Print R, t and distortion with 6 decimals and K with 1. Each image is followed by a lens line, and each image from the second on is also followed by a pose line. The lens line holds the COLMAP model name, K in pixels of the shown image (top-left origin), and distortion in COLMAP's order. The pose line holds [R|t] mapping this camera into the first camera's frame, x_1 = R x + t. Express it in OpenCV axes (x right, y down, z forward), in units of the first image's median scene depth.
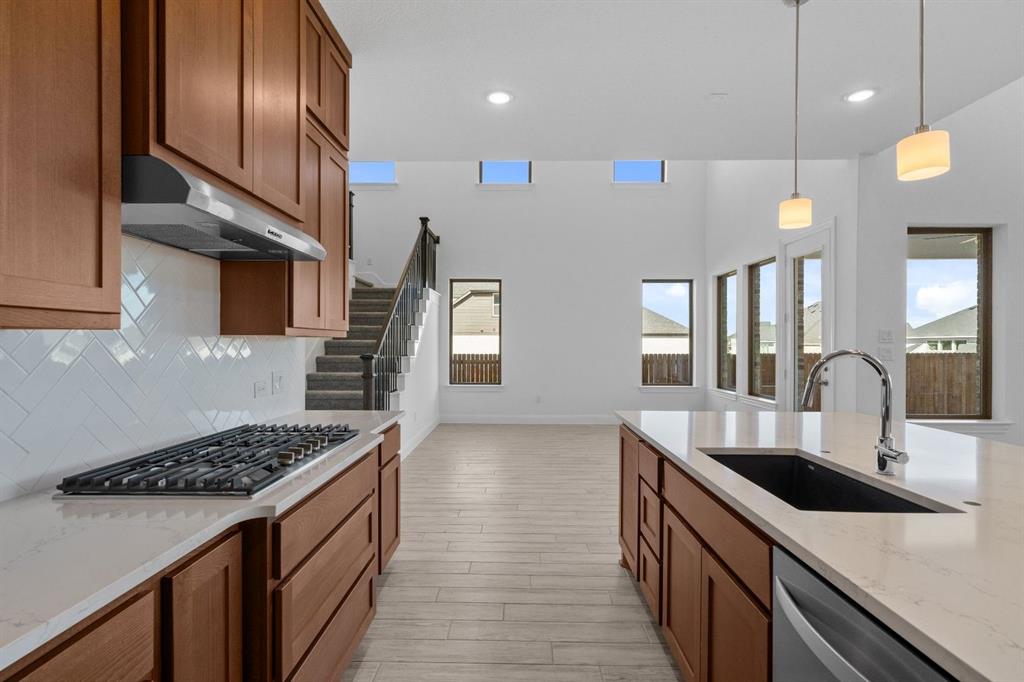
lens RADIAL K [[424.6, 0, 511.0], [0, 424.6, 341.6], [0, 0, 1]] dist [0.000148, -0.000023]
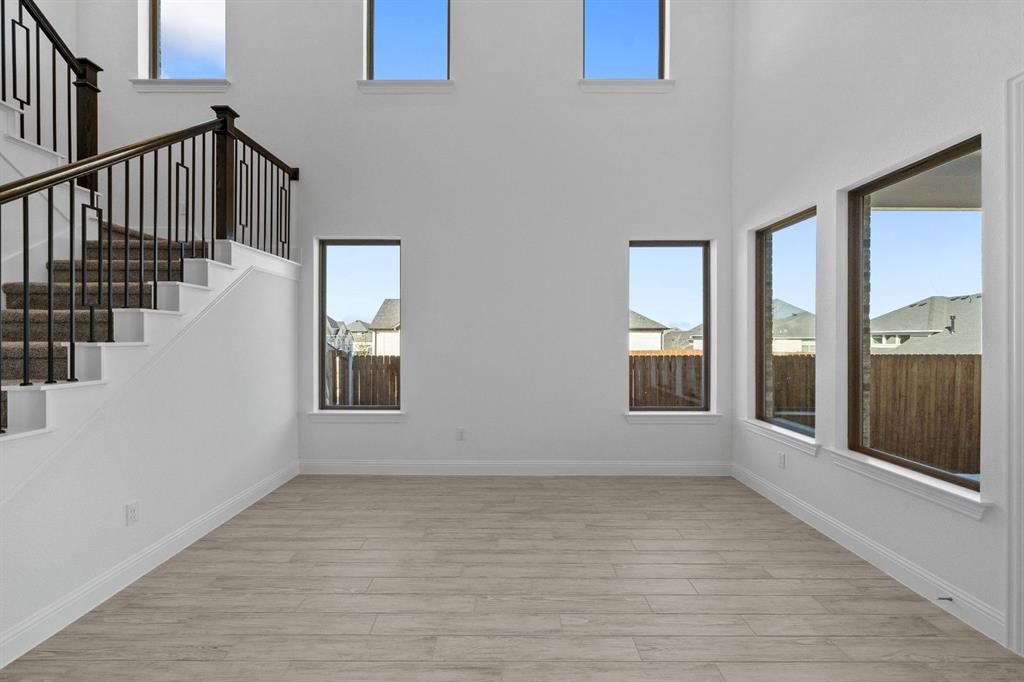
lens RADIAL K [[387.2, 0, 515.0], [0, 387.2, 335.7], [0, 0, 1]] dist [-0.000512, -0.000019]
pose [[0.999856, -0.001006, 0.016965, 0.131999], [0.001022, 0.999999, -0.000910, -0.006184], [-0.016964, 0.000927, 0.999856, 0.436784]]
